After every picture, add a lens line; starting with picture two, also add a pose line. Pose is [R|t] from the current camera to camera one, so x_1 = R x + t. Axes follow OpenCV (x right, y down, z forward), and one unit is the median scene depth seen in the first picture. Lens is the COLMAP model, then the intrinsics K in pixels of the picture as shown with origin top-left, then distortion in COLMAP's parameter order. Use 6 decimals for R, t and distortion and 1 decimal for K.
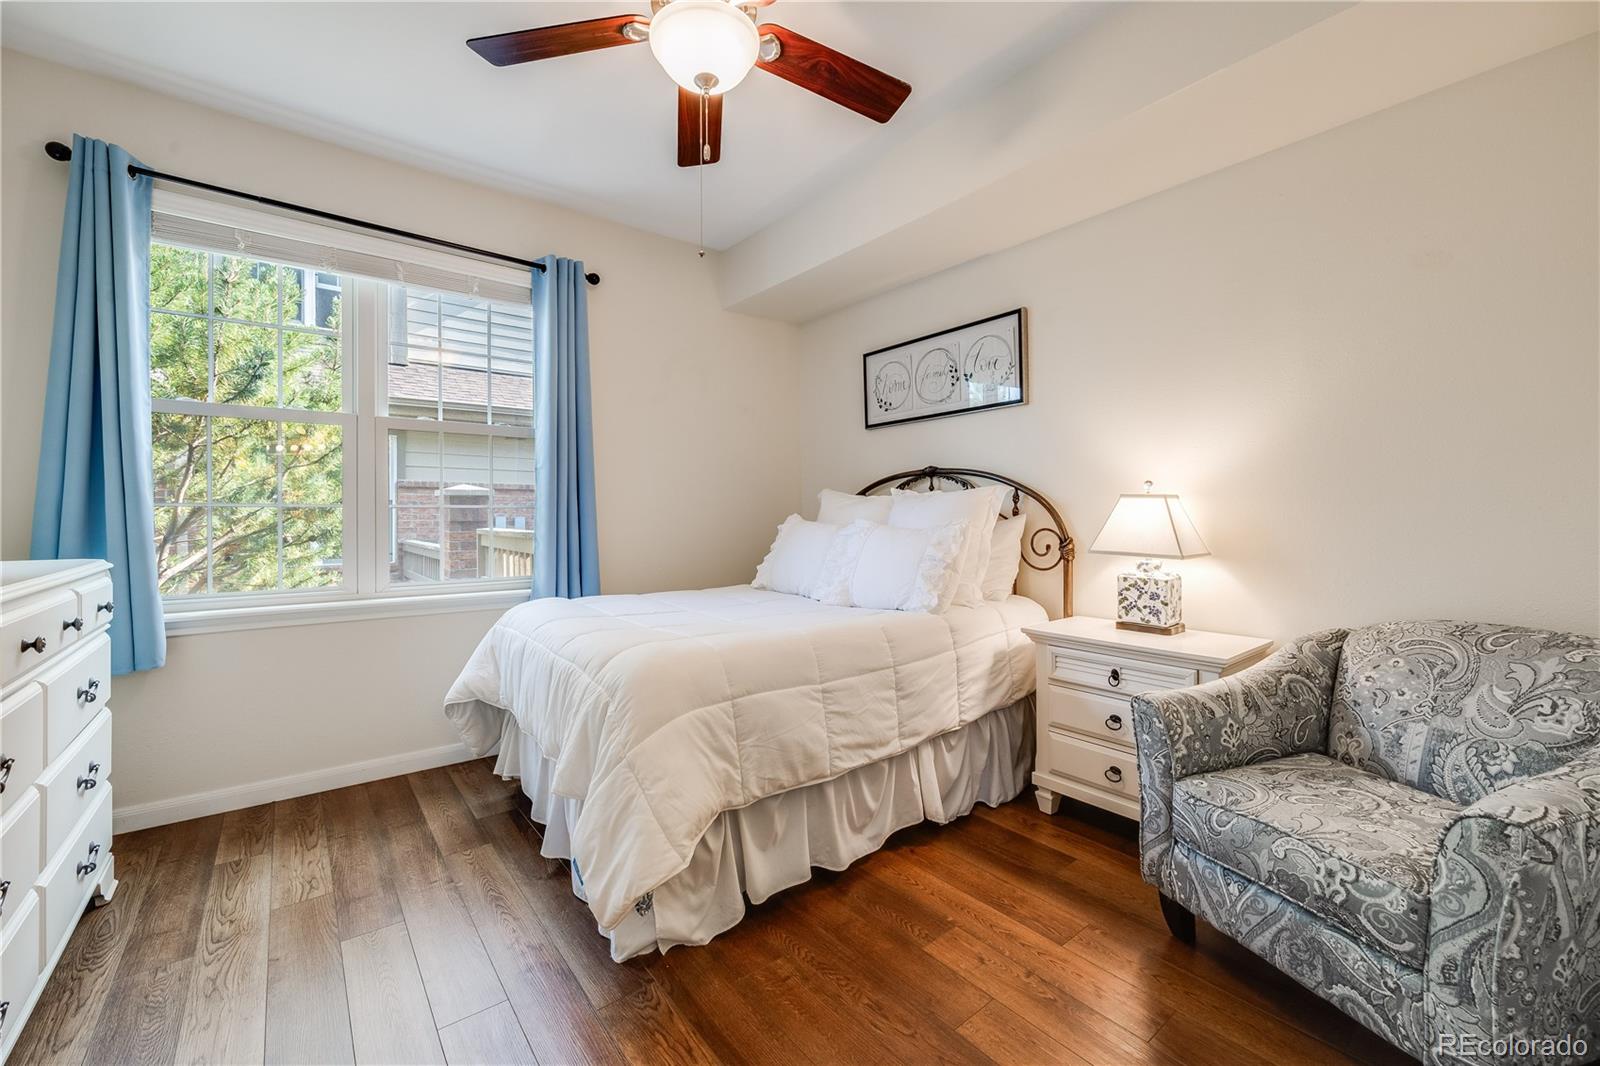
lens RADIAL K [[648.5, 0, 803.1], [0, 648.5, 517.2], [0, 0, 1]] dist [-0.001733, 0.000189]
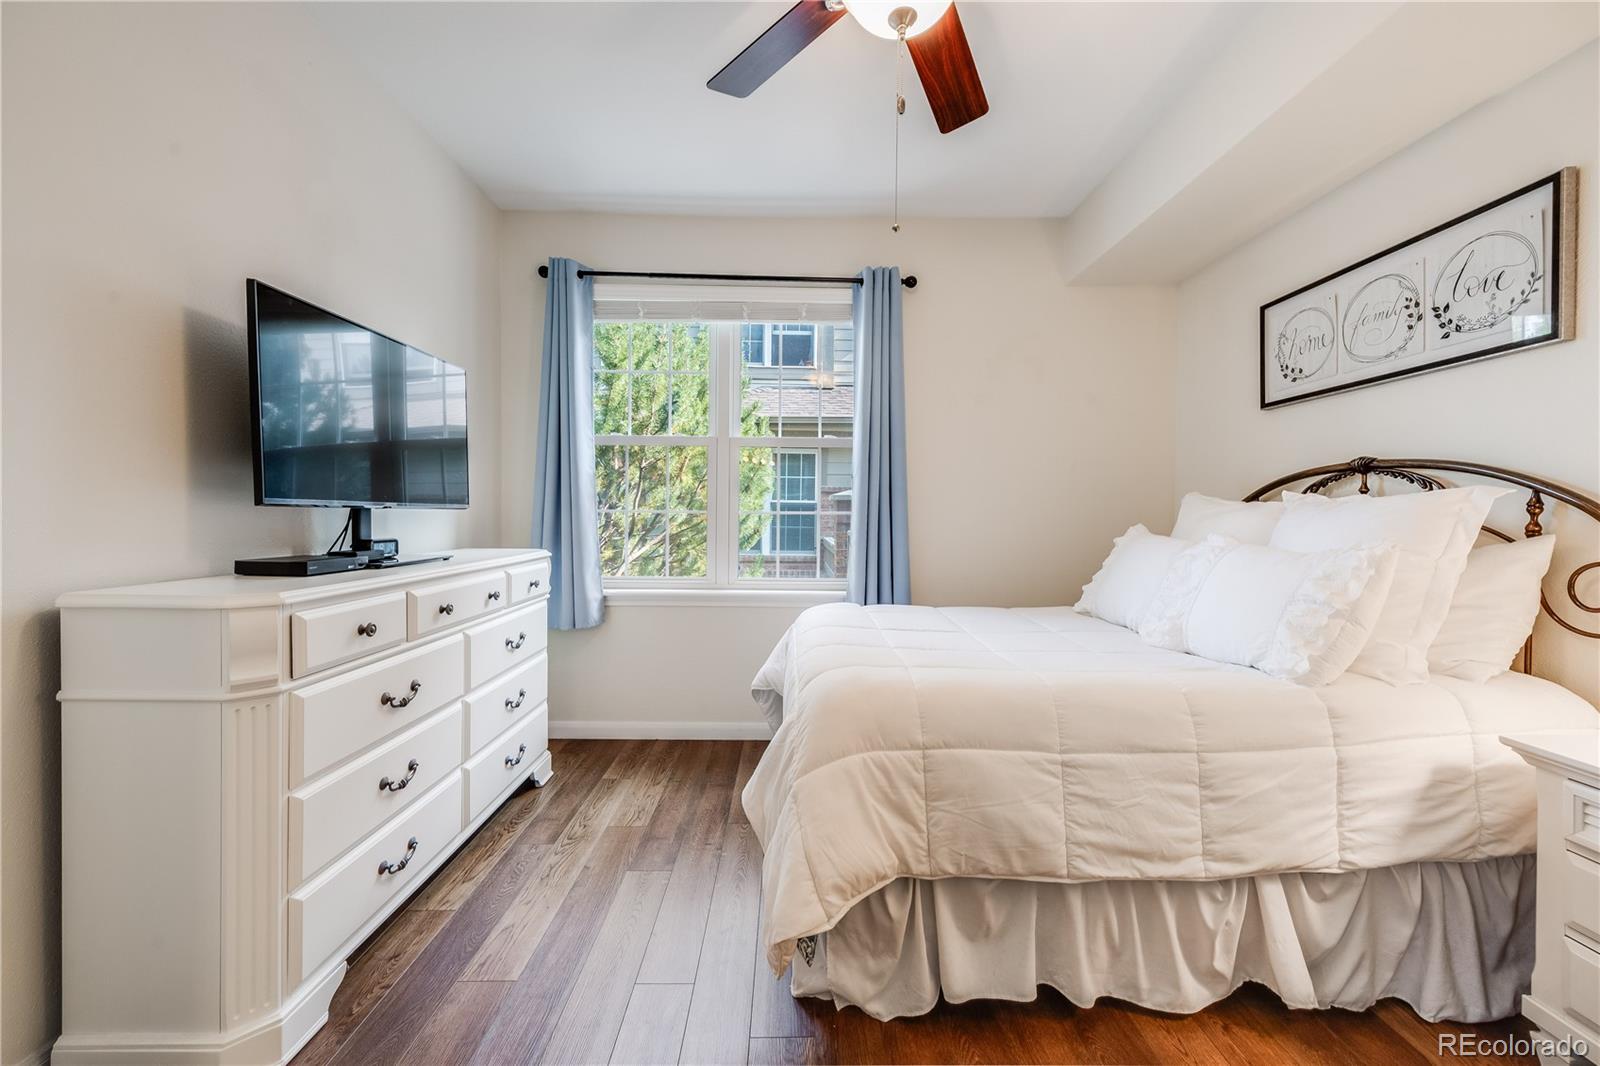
lens RADIAL K [[632.7, 0, 804.2], [0, 632.7, 527.6], [0, 0, 1]] dist [0.006360, 0.000344]
pose [[0.793329, 0.023137, -0.608354, 0.207260], [-0.013069, 0.999695, 0.020978, -0.018836], [0.608653, -0.008692, 0.793389, 0.197748]]
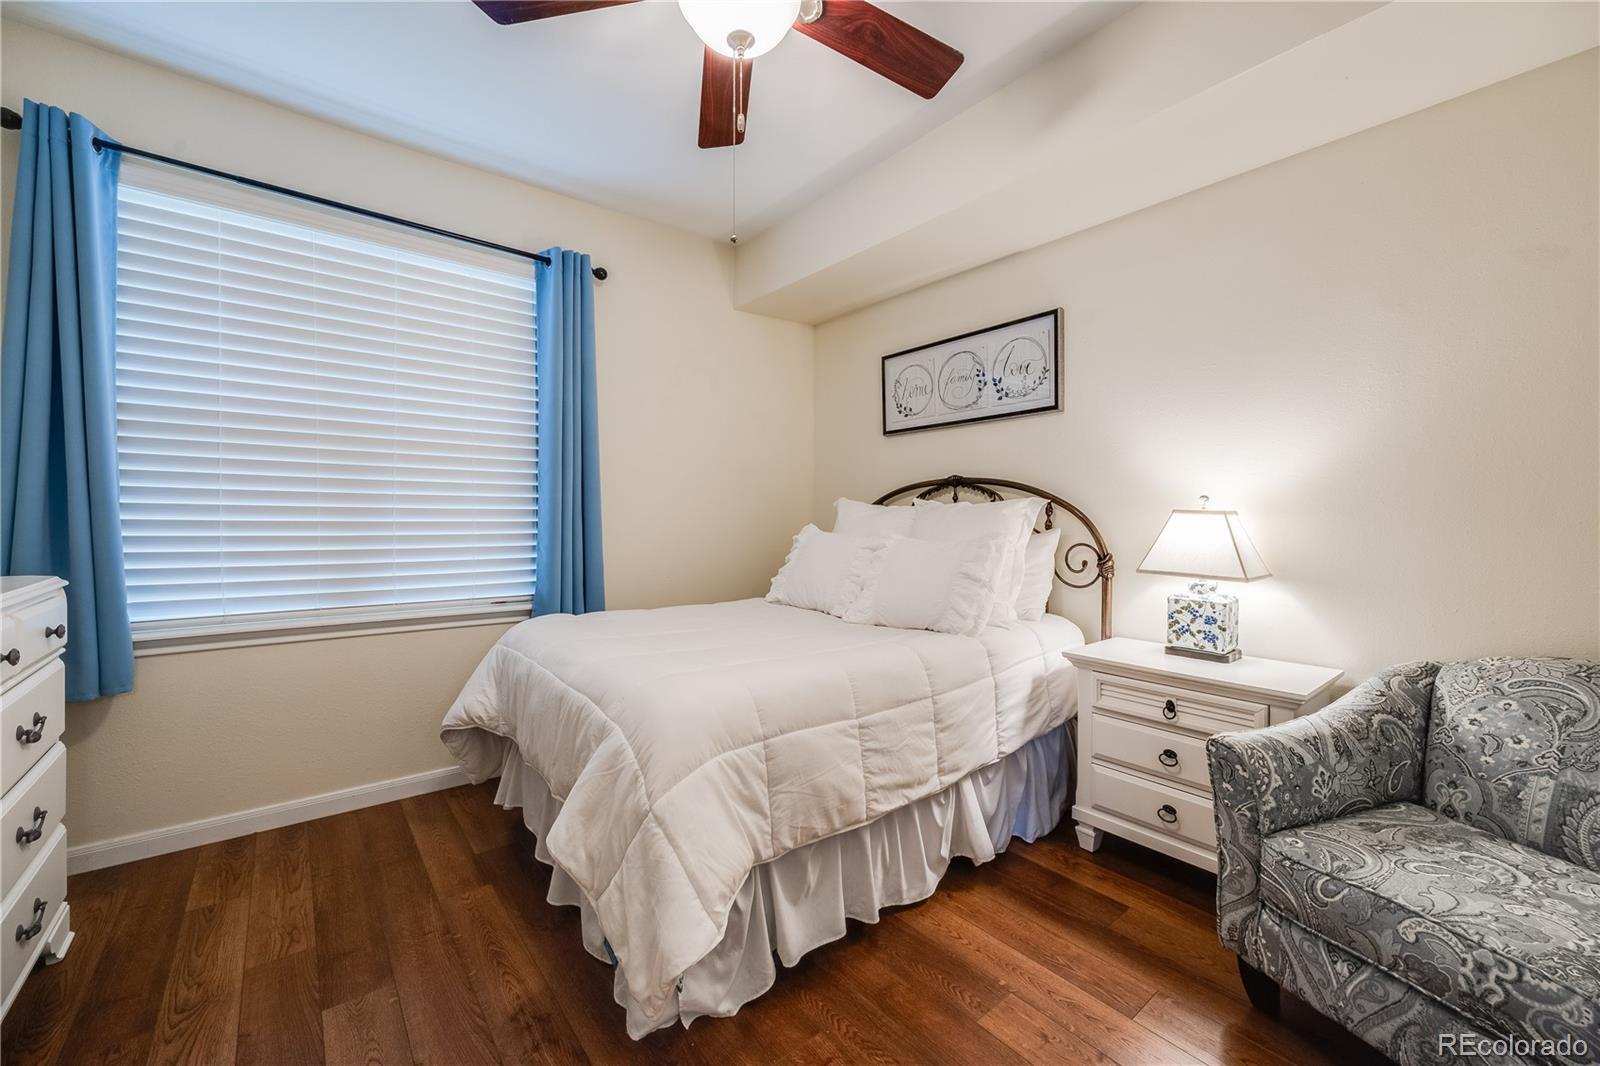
lens RADIAL K [[635.7, 0, 798.7], [0, 635.7, 525.5], [0, 0, 1]] dist [0.002656, 0.000275]
pose [[0.999955, 0.007904, 0.005226, -0.053910], [-0.007959, 0.999912, 0.010603, -0.019466], [-0.005141, -0.010644, 0.999930, 0.099282]]
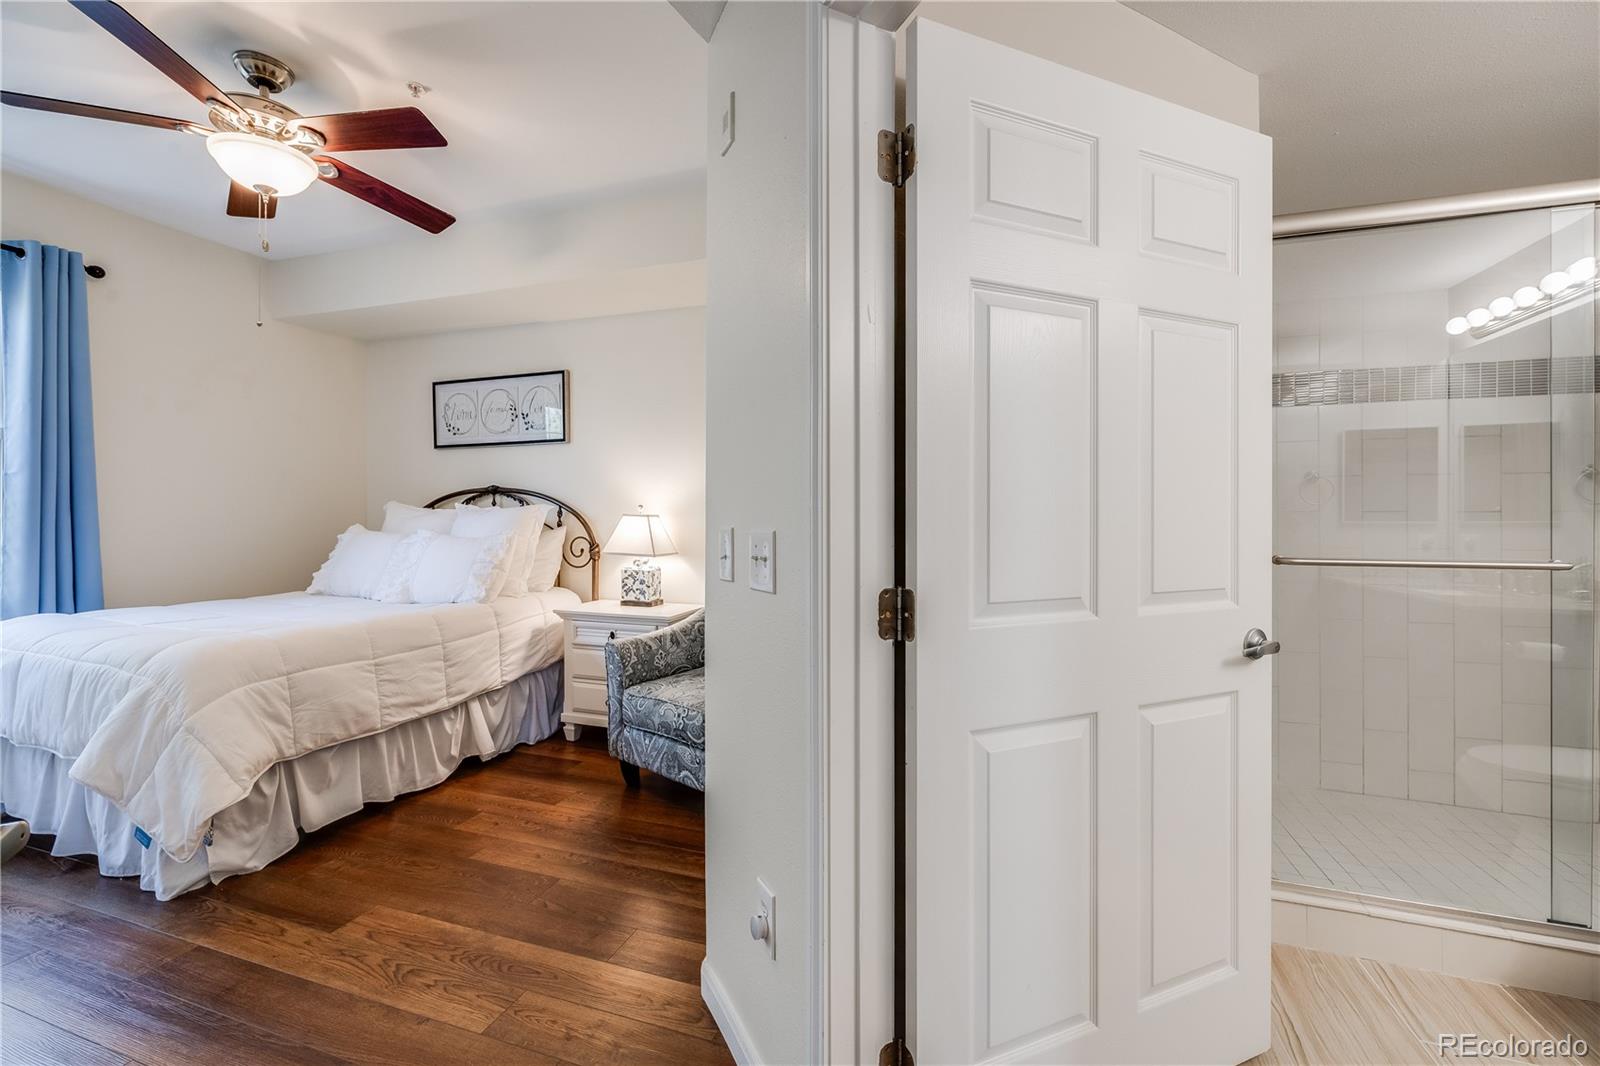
lens RADIAL K [[647.0, 0, 807.7], [0, 647.0, 521.3], [0, 0, 1]] dist [-0.002563, -0.000270]
pose [[0.836106, 0.005355, 0.548542, 0.037804], [-0.006164, 0.999981, -0.000368, -0.021888], [-0.548533, -0.003074, 0.836123, -0.490763]]
